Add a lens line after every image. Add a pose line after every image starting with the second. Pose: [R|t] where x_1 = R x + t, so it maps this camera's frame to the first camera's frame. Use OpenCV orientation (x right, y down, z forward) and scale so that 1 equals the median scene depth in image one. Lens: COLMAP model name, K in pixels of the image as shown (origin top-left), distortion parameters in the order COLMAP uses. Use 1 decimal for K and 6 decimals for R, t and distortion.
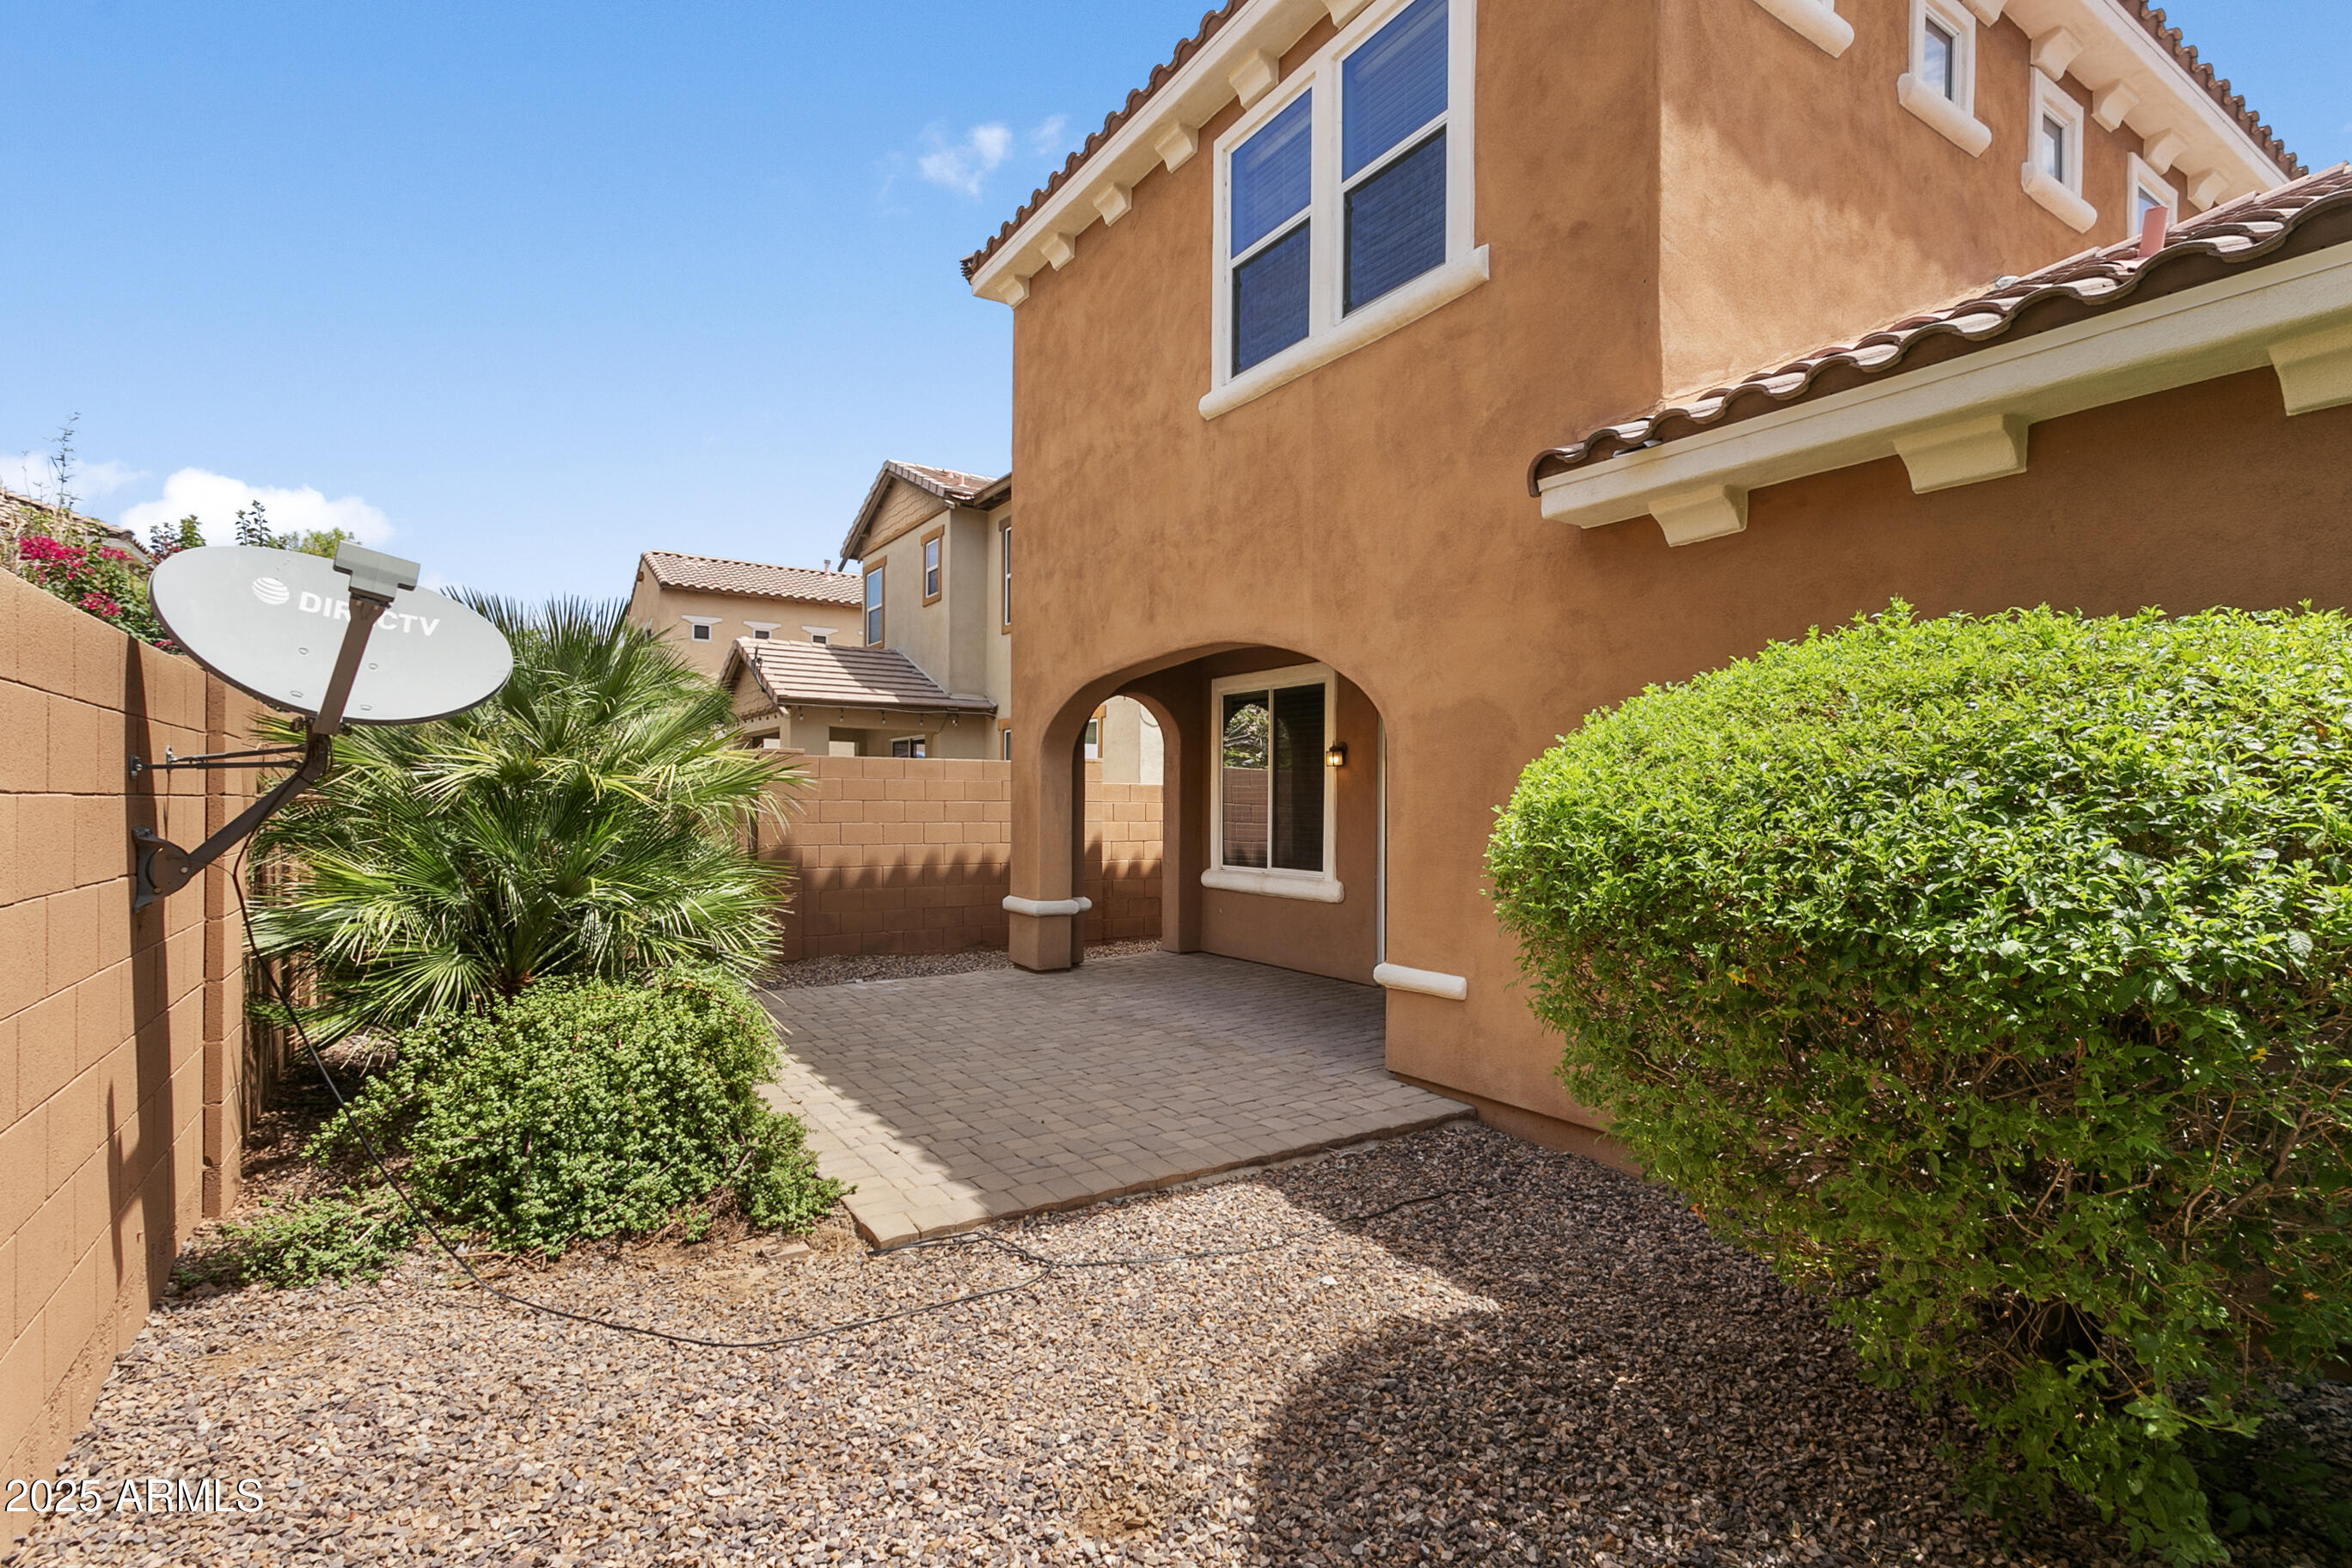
lens RADIAL K [[1158.5, 0, 1181.3], [0, 1158.5, 799.6], [0, 0, 1]] dist [-0.000440, 0.001971]
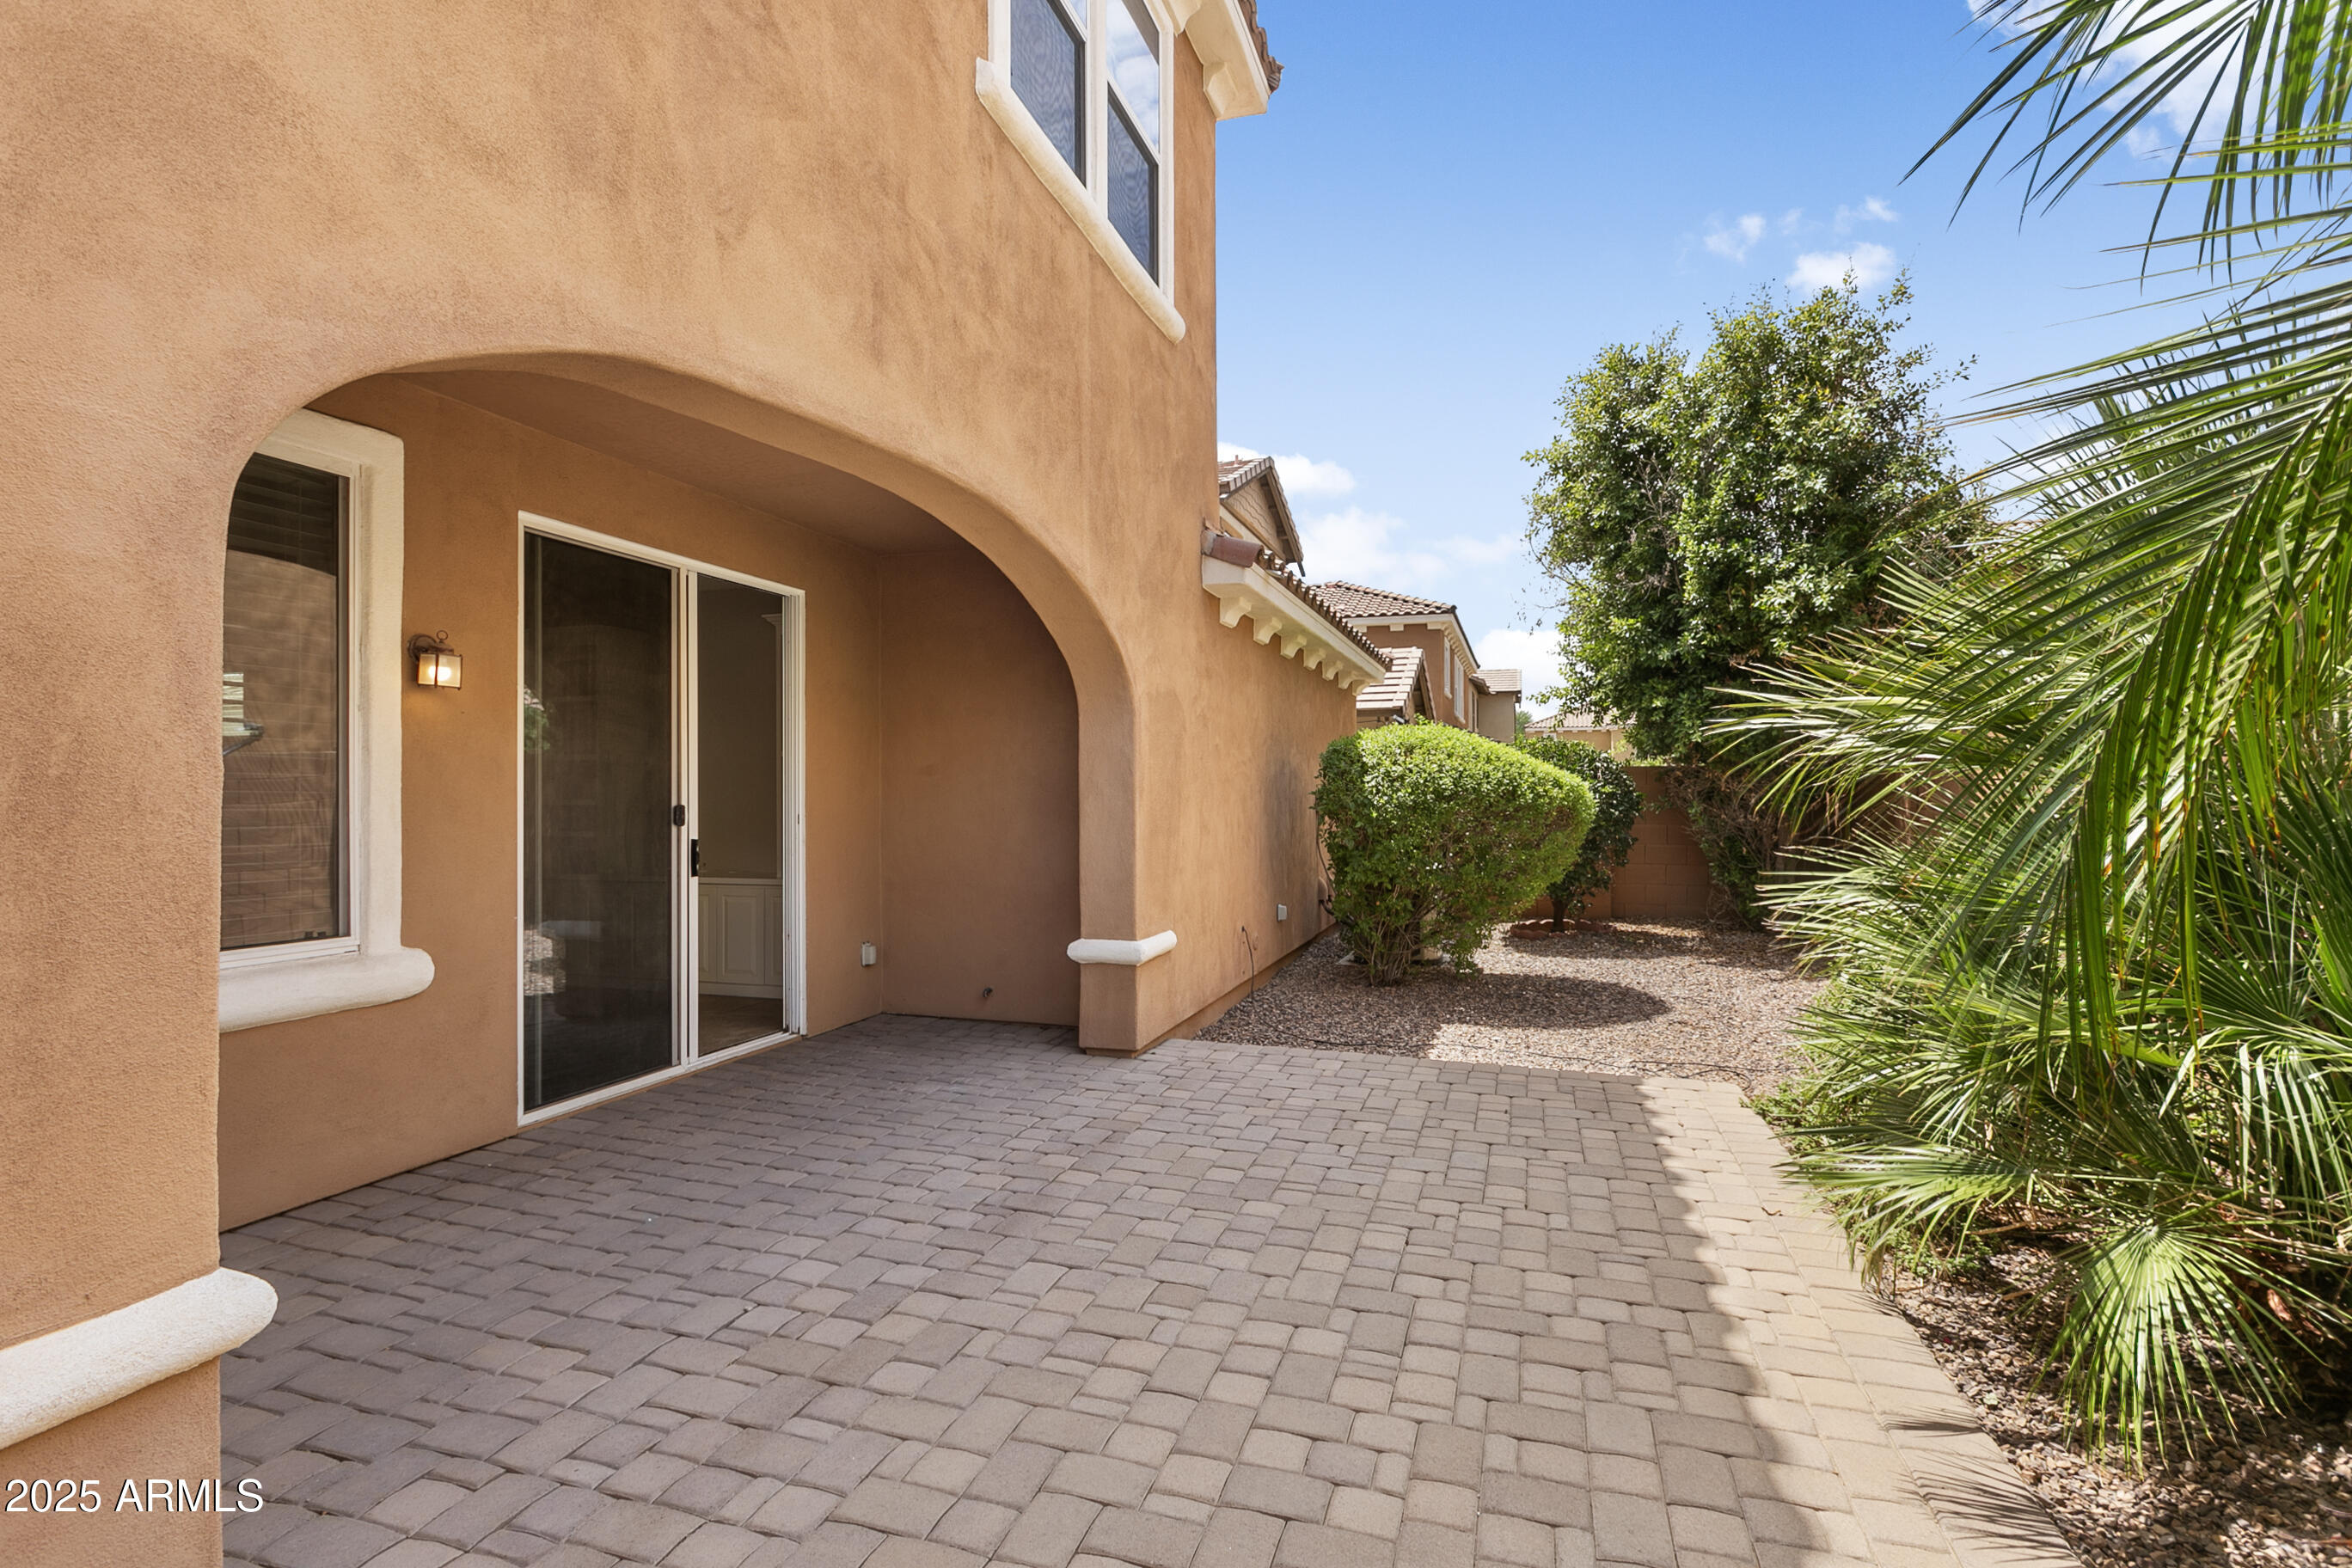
lens RADIAL K [[1158.5, 0, 1166.8], [0, 1158.5, 785.7], [0, 0, 1]] dist [-0.000440, 0.001971]
pose [[-0.649017, -0.000007, 0.760774, -0.607152], [-0.008727, 0.999934, -0.007436, 0.015866], [-0.760724, -0.011465, -0.648975, 1.672000]]
